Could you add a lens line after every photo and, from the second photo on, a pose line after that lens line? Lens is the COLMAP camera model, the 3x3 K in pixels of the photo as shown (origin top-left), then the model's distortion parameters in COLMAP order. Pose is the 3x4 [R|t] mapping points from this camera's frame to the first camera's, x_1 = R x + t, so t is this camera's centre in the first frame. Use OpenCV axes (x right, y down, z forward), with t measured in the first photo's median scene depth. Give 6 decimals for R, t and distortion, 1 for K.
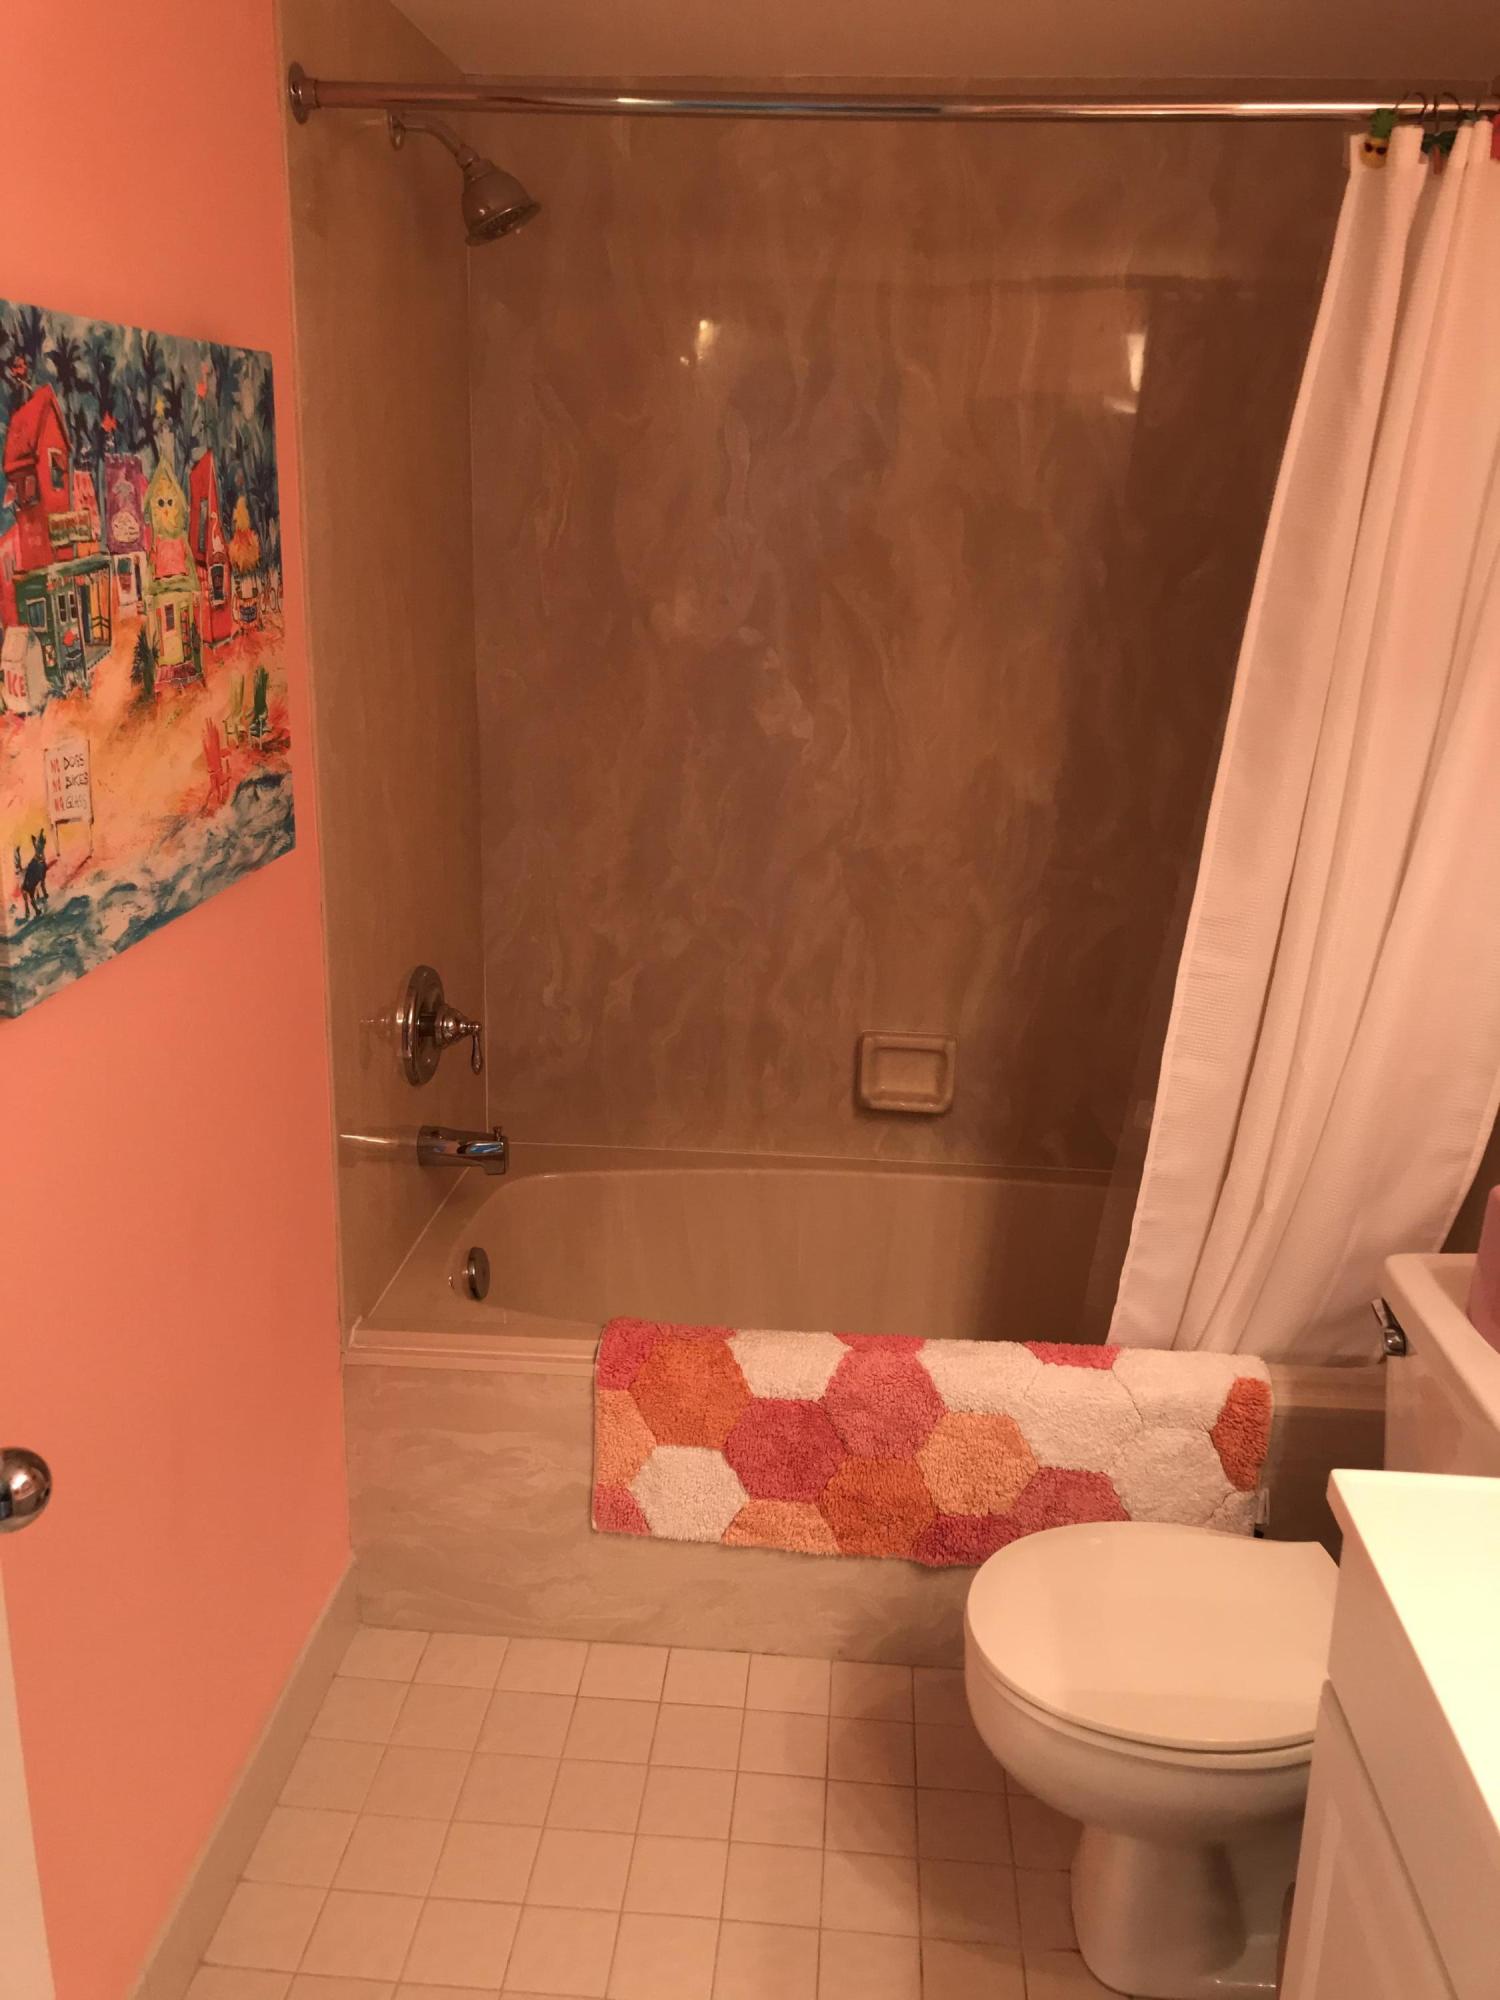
lens RADIAL K [[1672.4, 0, 742.5], [0, 1672.4, 940.5], [0, 0, 1]] dist [0.010579, 0.010909]
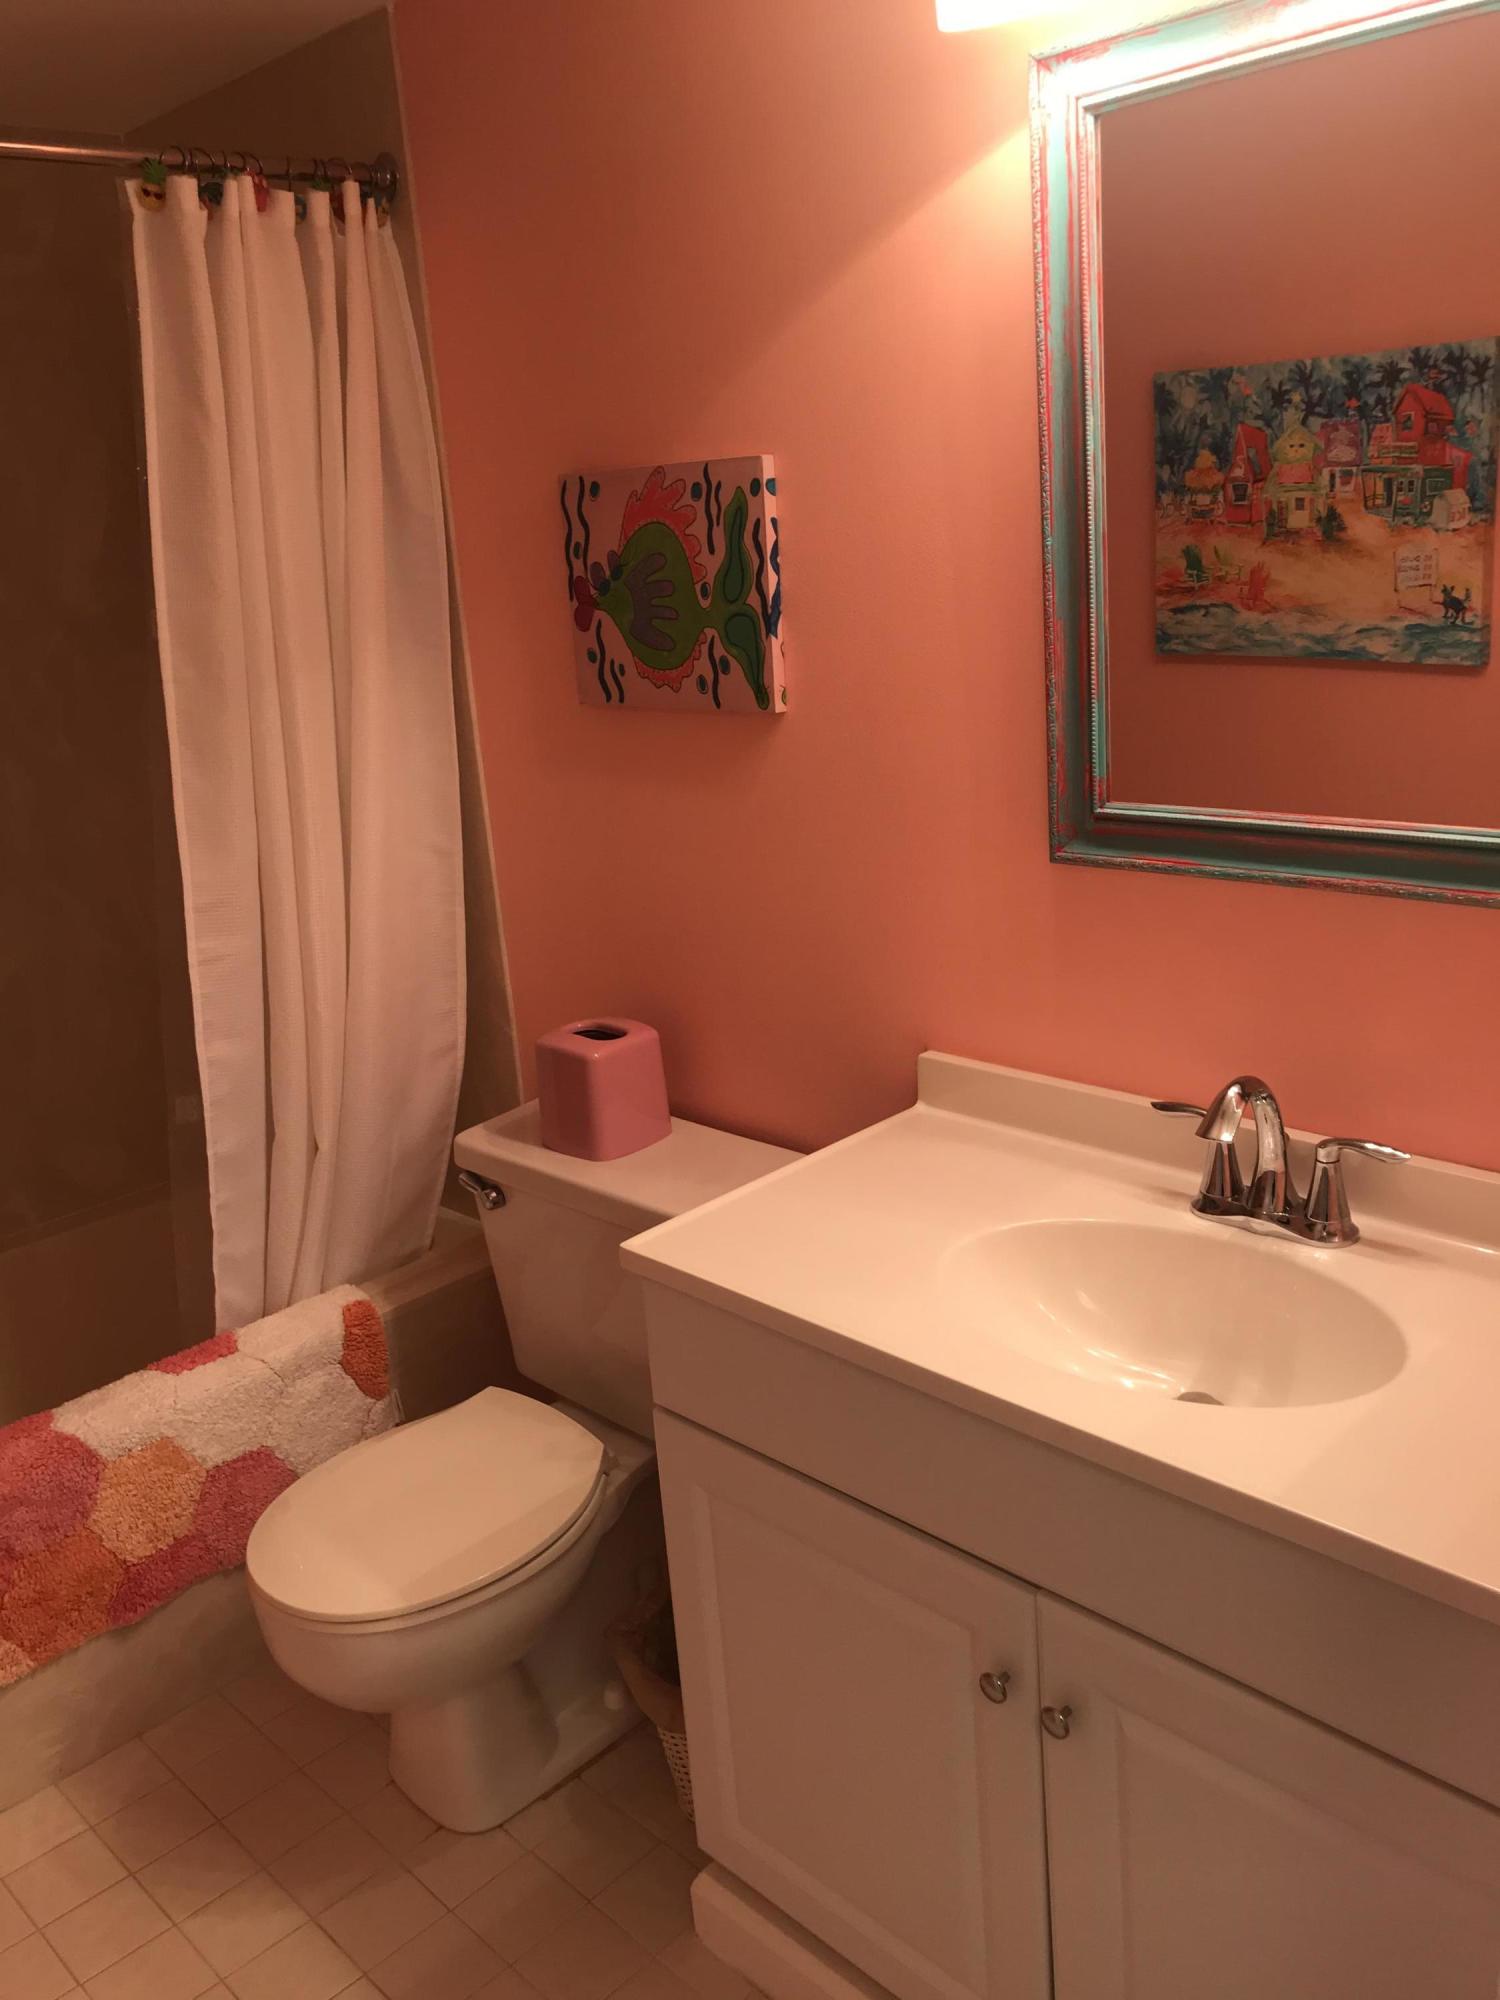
lens RADIAL K [[1672.4, 0, 742.5], [0, 1672.4, 940.5], [0, 0, 1]] dist [0.010579, 0.010909]
pose [[0.651603, -0.253925, 0.714798, -0.255006], [0.276960, 0.956894, 0.087453, 0.009111], [-0.706192, 0.140986, 0.693842, 0.024708]]
